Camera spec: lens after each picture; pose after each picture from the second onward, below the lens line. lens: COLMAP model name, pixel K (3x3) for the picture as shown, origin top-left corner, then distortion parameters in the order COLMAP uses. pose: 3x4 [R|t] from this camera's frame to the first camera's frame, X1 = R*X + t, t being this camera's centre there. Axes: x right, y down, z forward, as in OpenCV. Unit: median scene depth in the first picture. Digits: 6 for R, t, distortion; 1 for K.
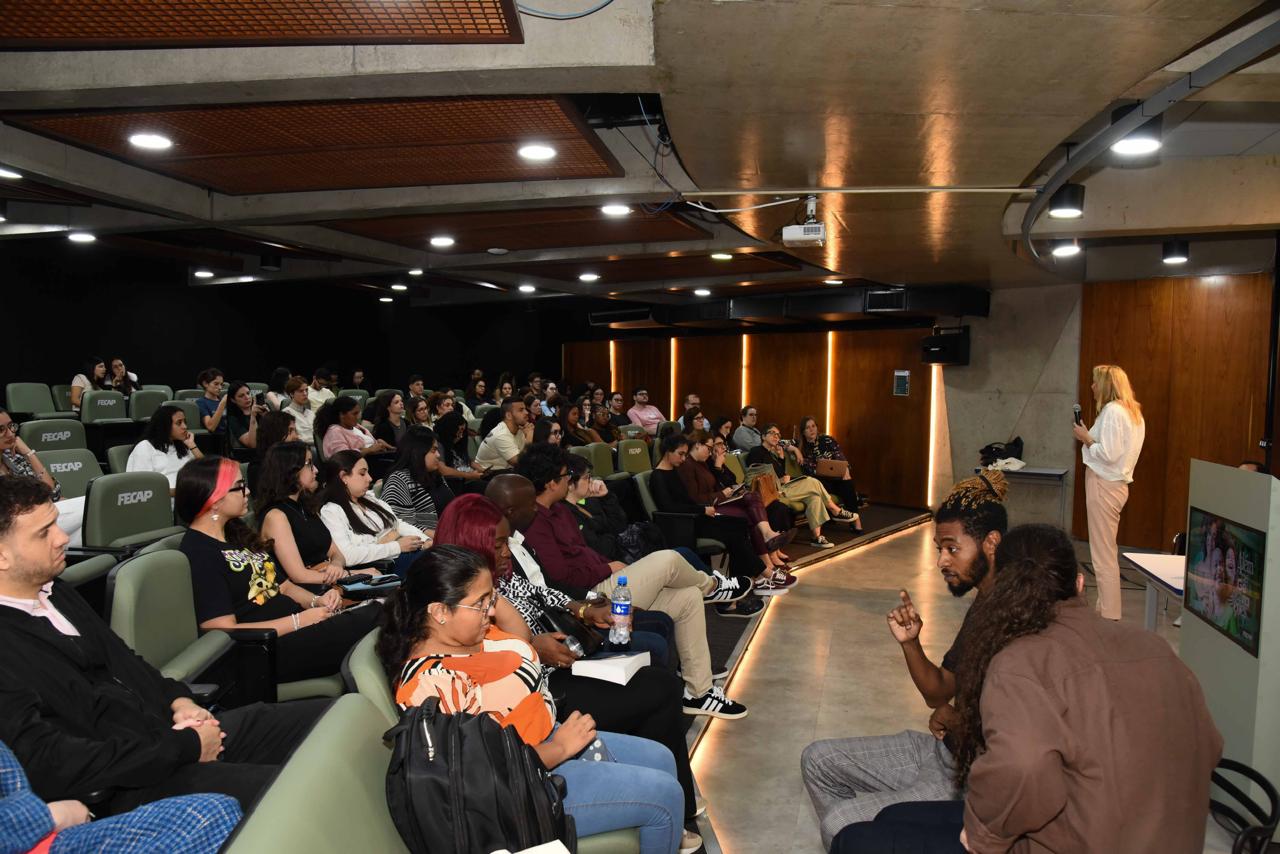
lens RADIAL K [[901.5, 0, 640.0], [0, 901.5, 427.0], [0, 0, 1]] dist [-0.074852, 0.055411]
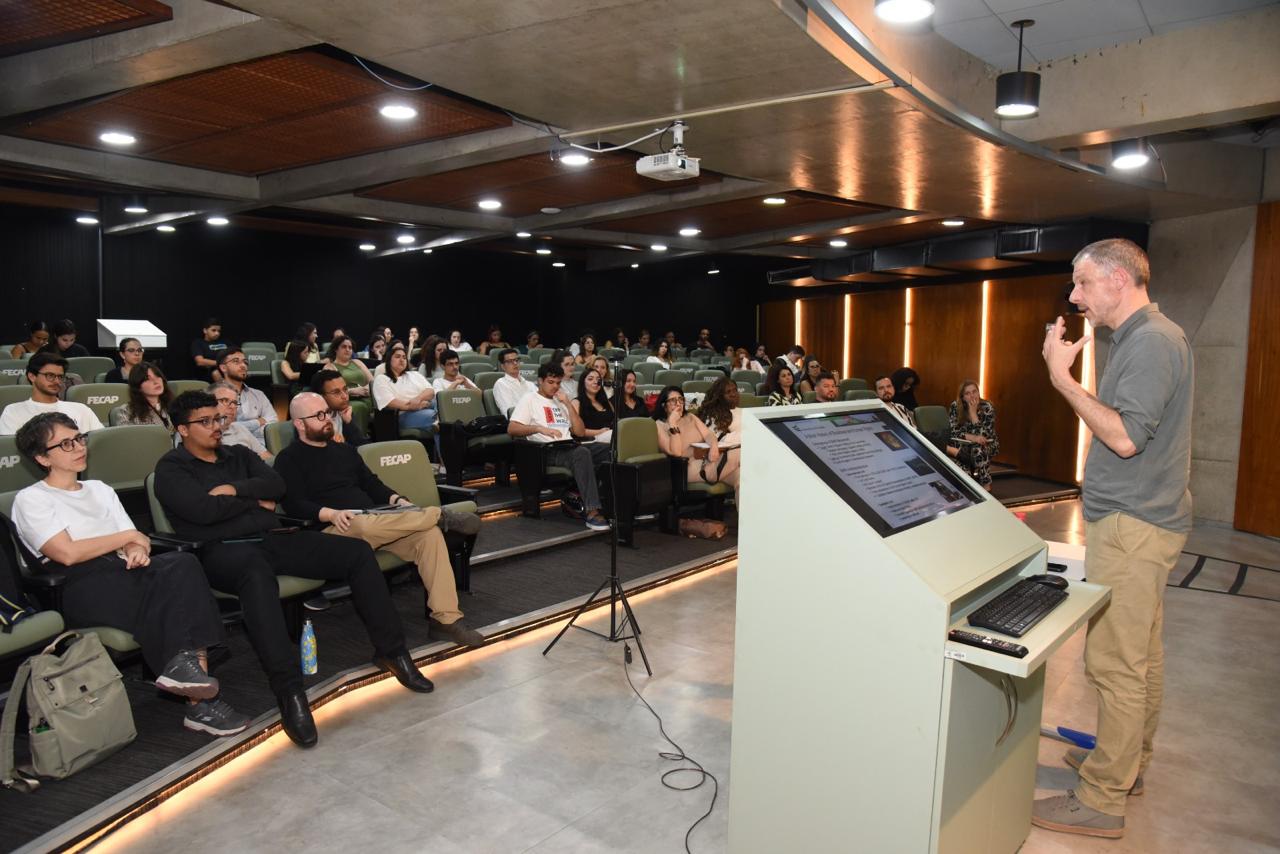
lens RADIAL K [[901.5, 0, 640.0], [0, 901.5, 427.0], [0, 0, 1]] dist [-0.074852, 0.055411]
pose [[0.932793, 0.023925, -0.359617, 0.267681], [-0.011493, 0.999261, 0.036668, 0.011527], [0.360229, -0.030071, 0.932379, 0.064056]]
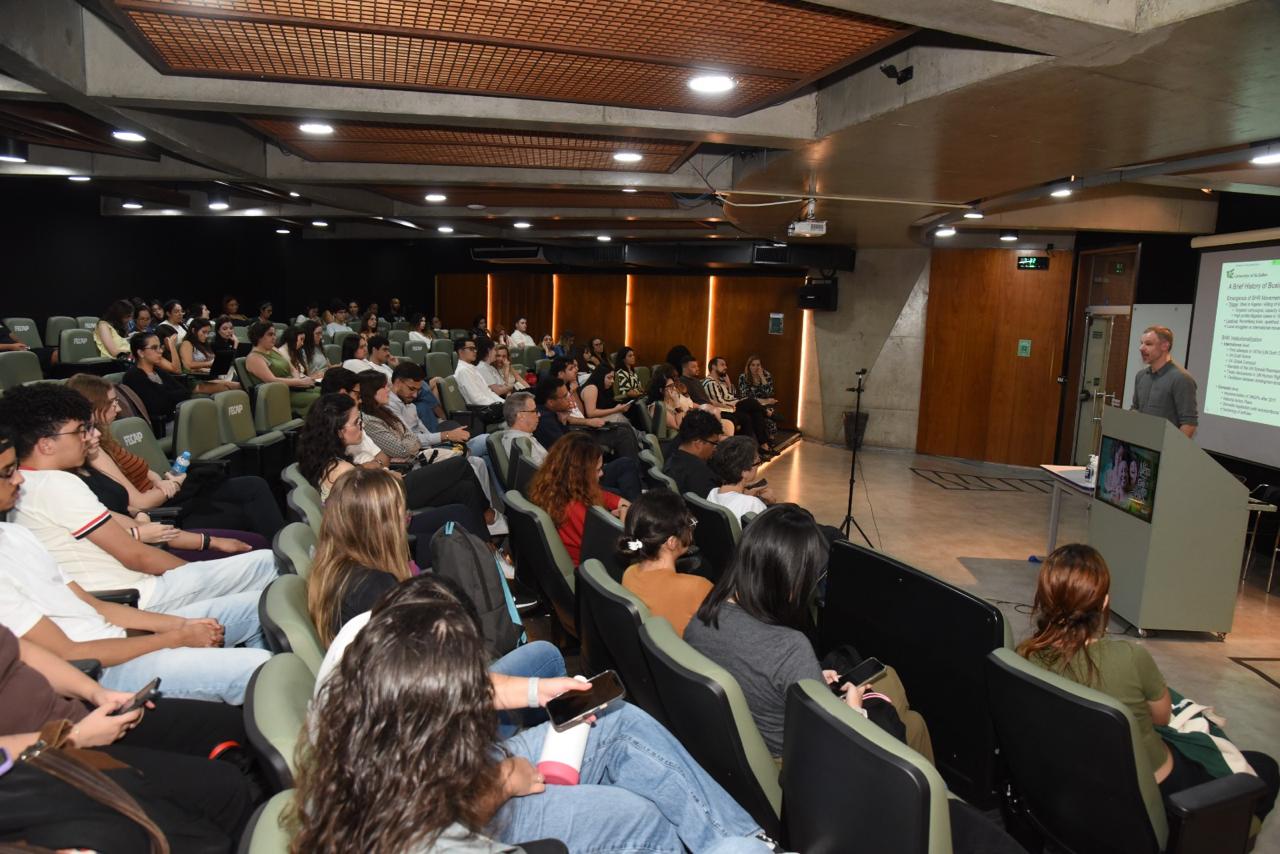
lens RADIAL K [[901.5, 0, 640.0], [0, 901.5, 427.0], [0, 0, 1]] dist [-0.074852, 0.055411]
pose [[0.966780, -0.016263, 0.255092, -0.214445], [-0.007172, 0.995855, 0.090673, -0.023309], [-0.255509, -0.089491, 0.962656, -0.119716]]
